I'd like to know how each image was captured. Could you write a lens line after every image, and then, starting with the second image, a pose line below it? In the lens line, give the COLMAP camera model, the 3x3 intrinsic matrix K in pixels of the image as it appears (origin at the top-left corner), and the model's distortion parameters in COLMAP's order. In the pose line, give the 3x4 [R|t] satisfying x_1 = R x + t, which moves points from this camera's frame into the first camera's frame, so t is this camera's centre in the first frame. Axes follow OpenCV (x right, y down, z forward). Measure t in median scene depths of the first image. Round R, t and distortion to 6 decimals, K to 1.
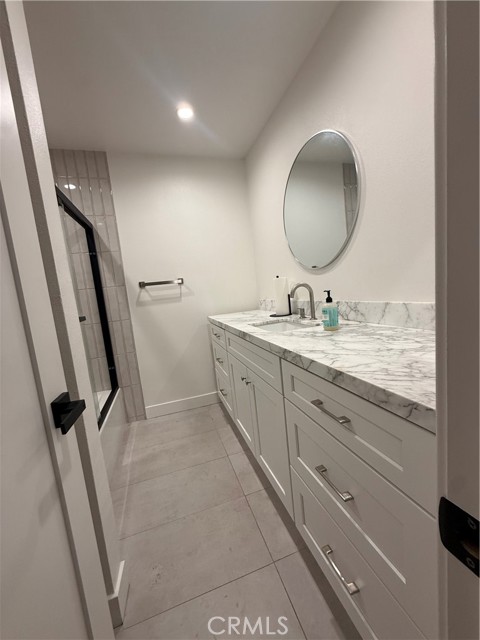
lens RADIAL K [[255.8, 0, 240.0], [0, 255.8, 319.6], [0, 0, 1]] dist [-0.002911, -0.000266]
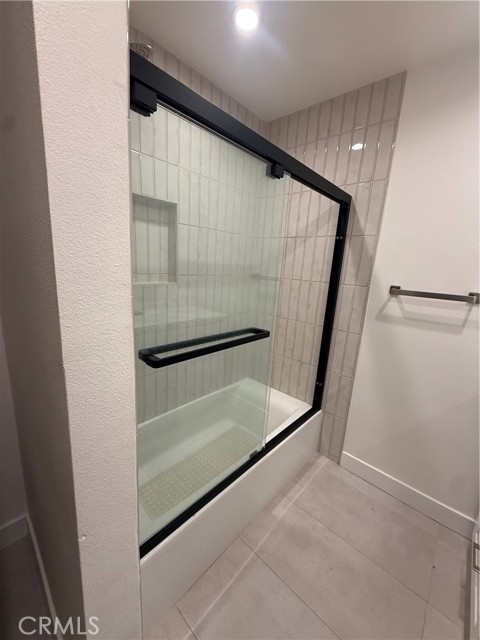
lens RADIAL K [[255.8, 0, 238.3], [0, 255.8, 318.7], [0, 0, 1]] dist [-0.002911, -0.000266]
pose [[0.490440, 0.309218, -0.814772, -0.036434], [-0.219727, 0.948605, 0.227748, -0.129973], [0.843320, 0.067331, 0.533177, 0.341964]]
